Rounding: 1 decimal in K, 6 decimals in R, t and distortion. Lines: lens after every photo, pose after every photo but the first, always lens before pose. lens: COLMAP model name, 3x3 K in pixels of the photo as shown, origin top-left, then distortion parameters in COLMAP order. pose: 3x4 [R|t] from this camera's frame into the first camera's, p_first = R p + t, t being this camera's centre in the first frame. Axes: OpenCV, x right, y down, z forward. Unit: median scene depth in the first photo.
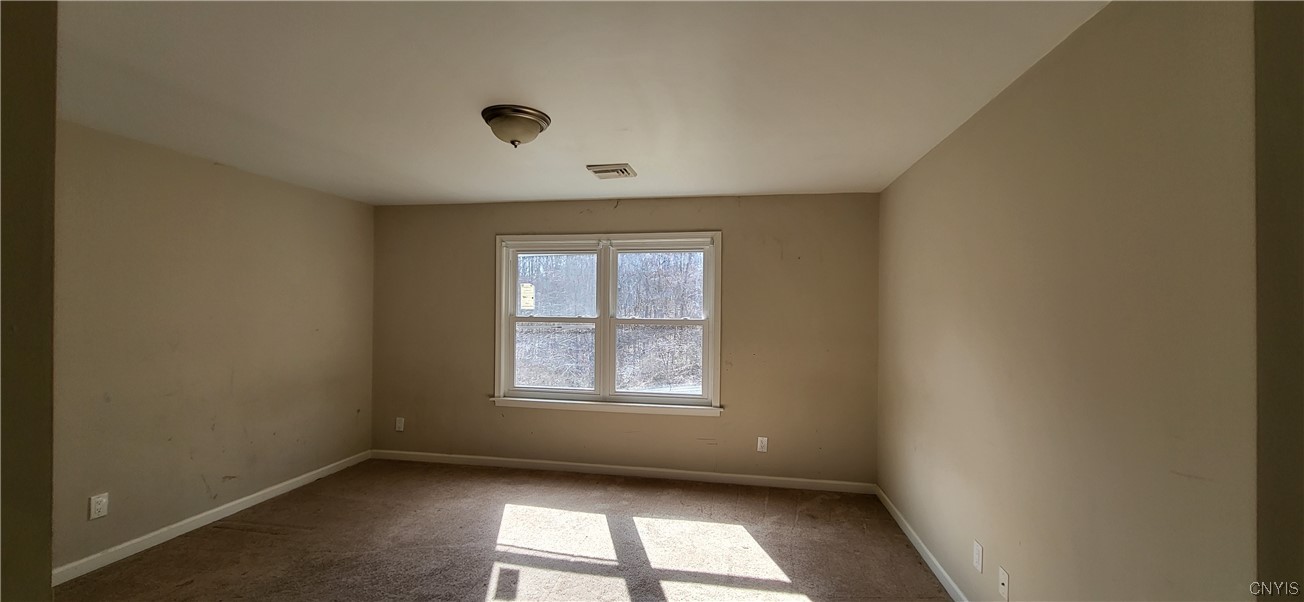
lens RADIAL K [[512.7, 0, 645.2], [0, 512.7, 304.2], [0, 0, 1]] dist [0.000899, 0.000008]
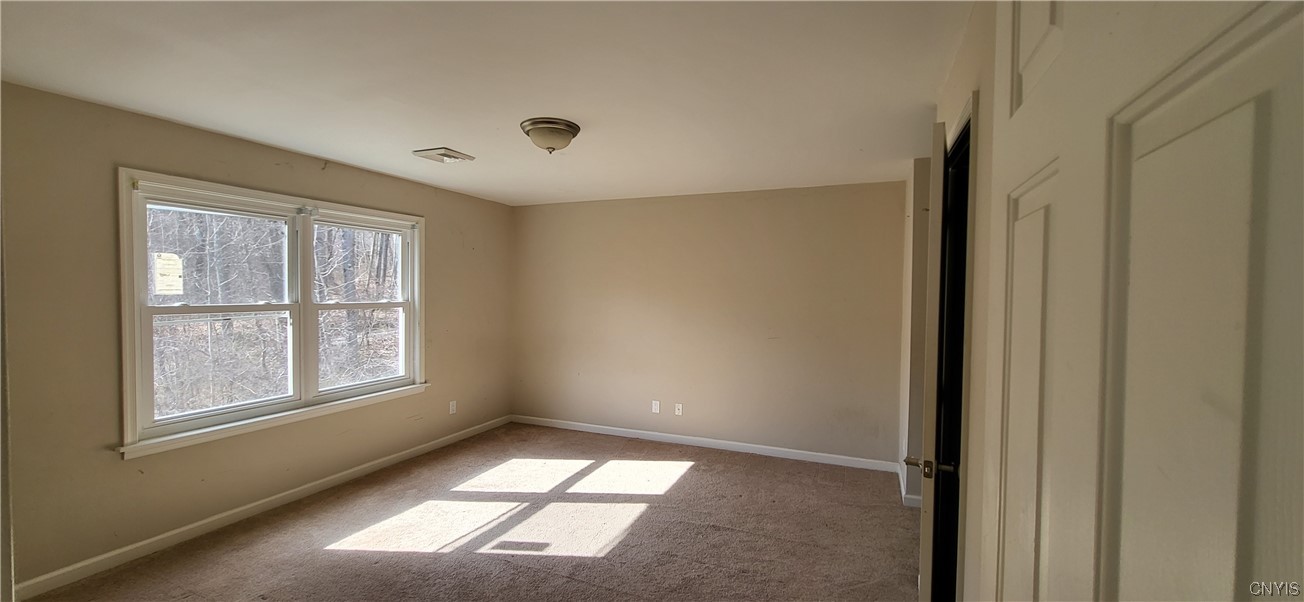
lens RADIAL K [[512.7, 0, 645.2], [0, 512.7, 304.2], [0, 0, 1]] dist [0.000899, 0.000008]
pose [[0.221601, -0.037087, 0.974432, -0.788524], [-0.012473, 0.999087, 0.040862, -0.012688], [-0.975058, -0.021209, 0.220937, 0.318869]]
